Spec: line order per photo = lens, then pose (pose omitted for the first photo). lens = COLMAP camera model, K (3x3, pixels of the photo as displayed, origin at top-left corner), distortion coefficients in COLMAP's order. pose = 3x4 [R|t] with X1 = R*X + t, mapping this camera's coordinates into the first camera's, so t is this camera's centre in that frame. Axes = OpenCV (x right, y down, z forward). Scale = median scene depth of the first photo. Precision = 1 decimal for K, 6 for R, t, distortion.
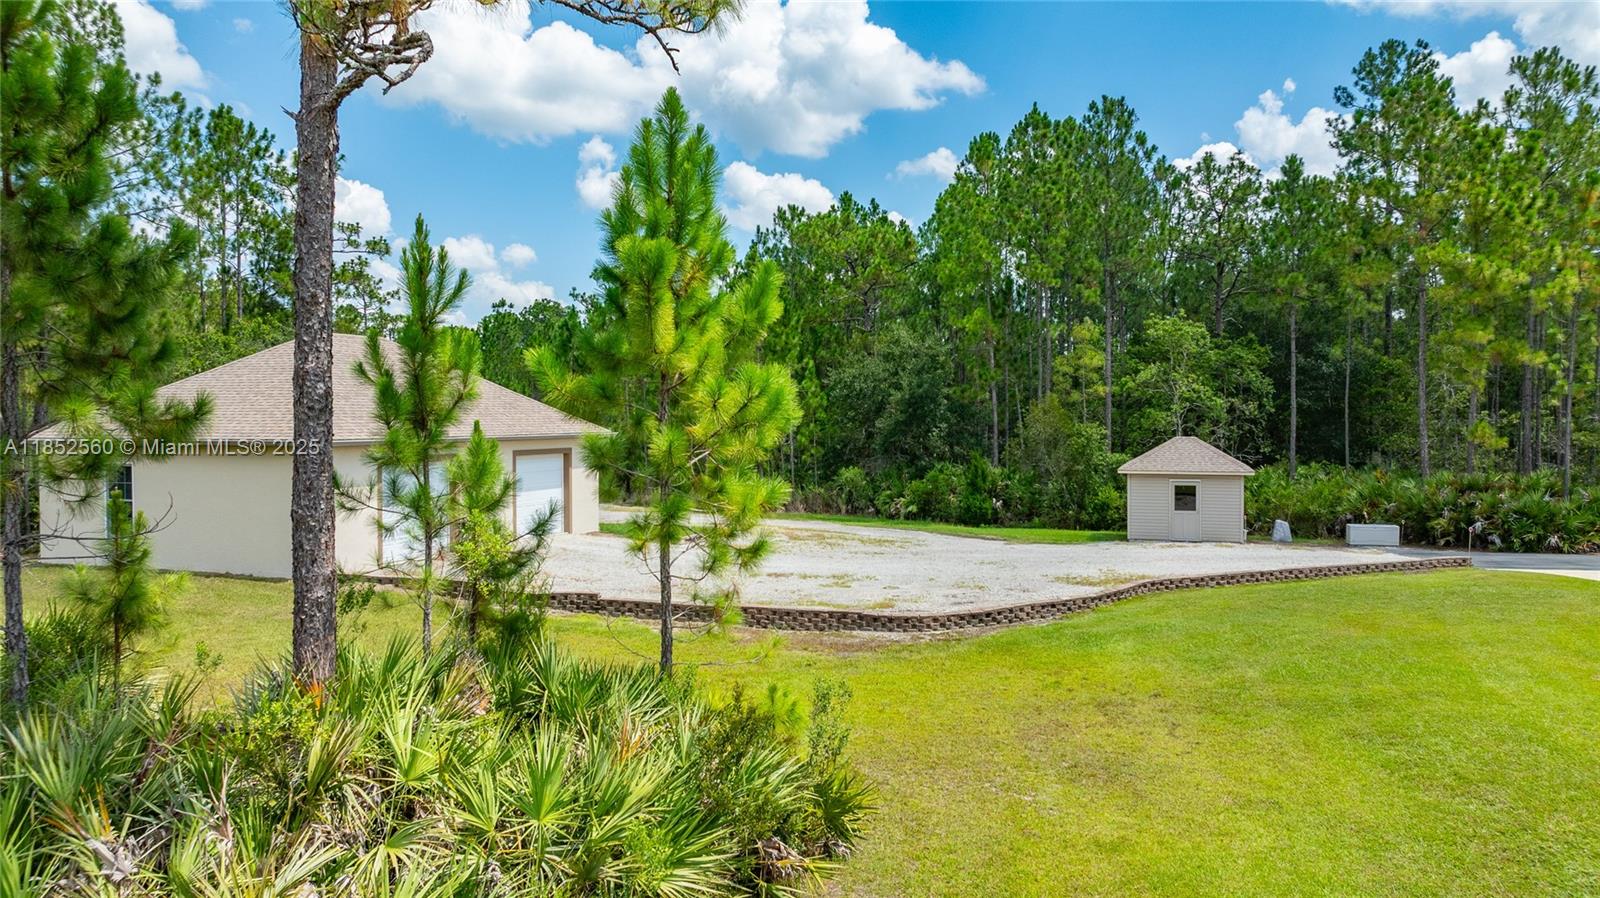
lens RADIAL K [[1121.7, 0, 800.0], [0, 1121.7, 449.0], [0, 0, 1]] dist [0.002090, -0.000139]
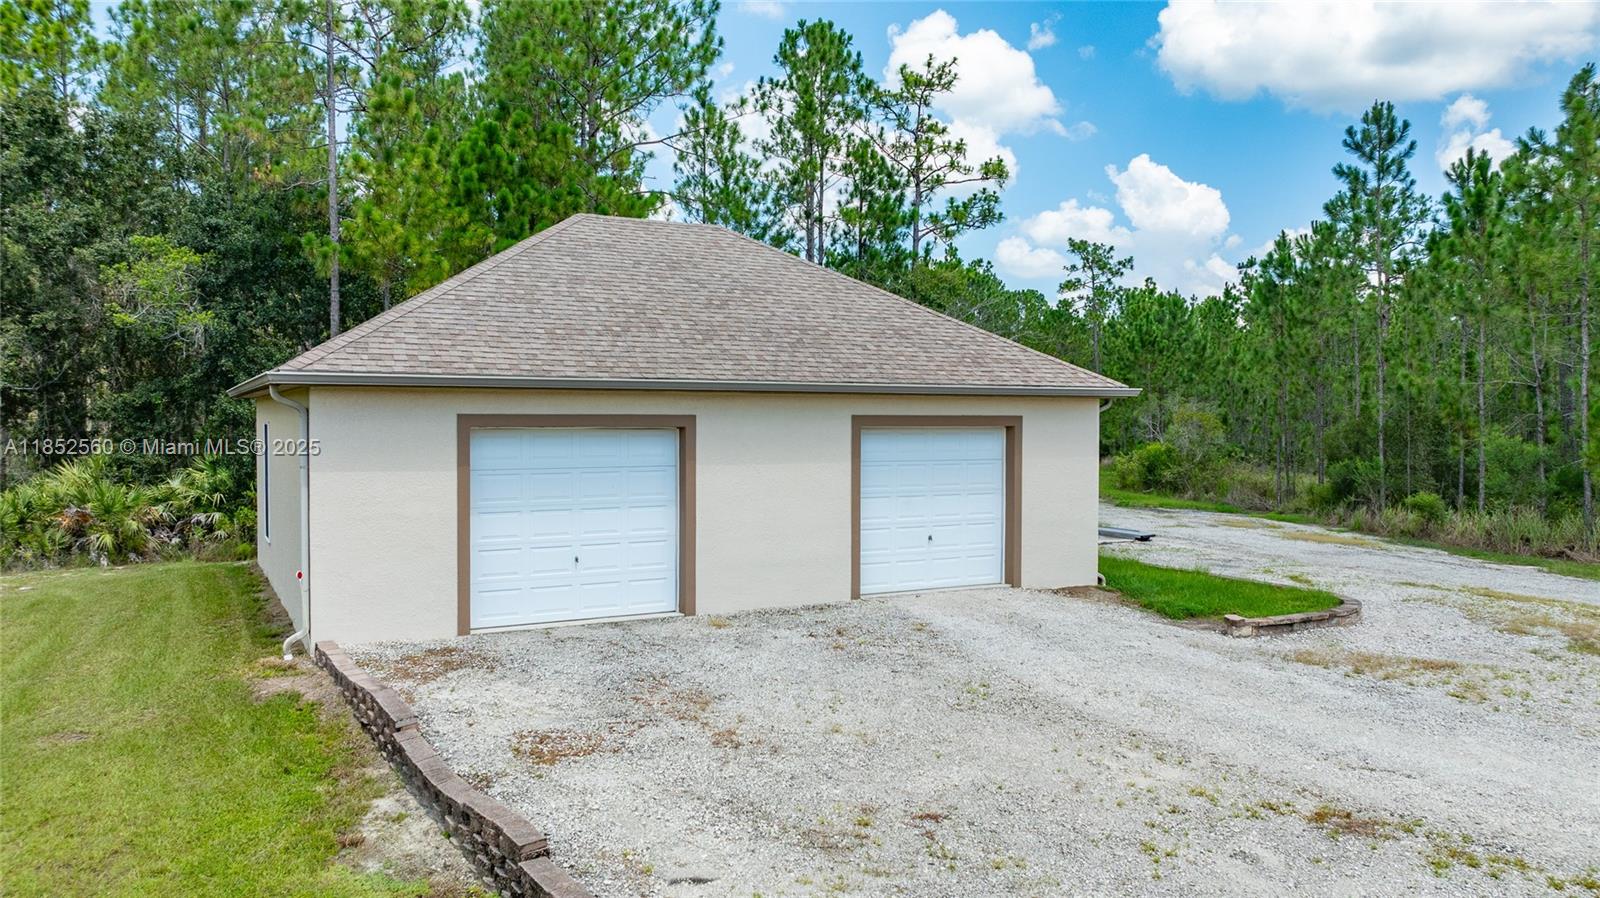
lens RADIAL K [[1121.7, 0, 800.0], [0, 1121.7, 449.0], [0, 0, 1]] dist [0.002090, -0.000139]
pose [[0.759651, 0.028295, -0.649715, 0.015705], [-0.027404, 0.999558, 0.011490, 0.003356], [0.649753, 0.009076, 0.760091, 0.177742]]
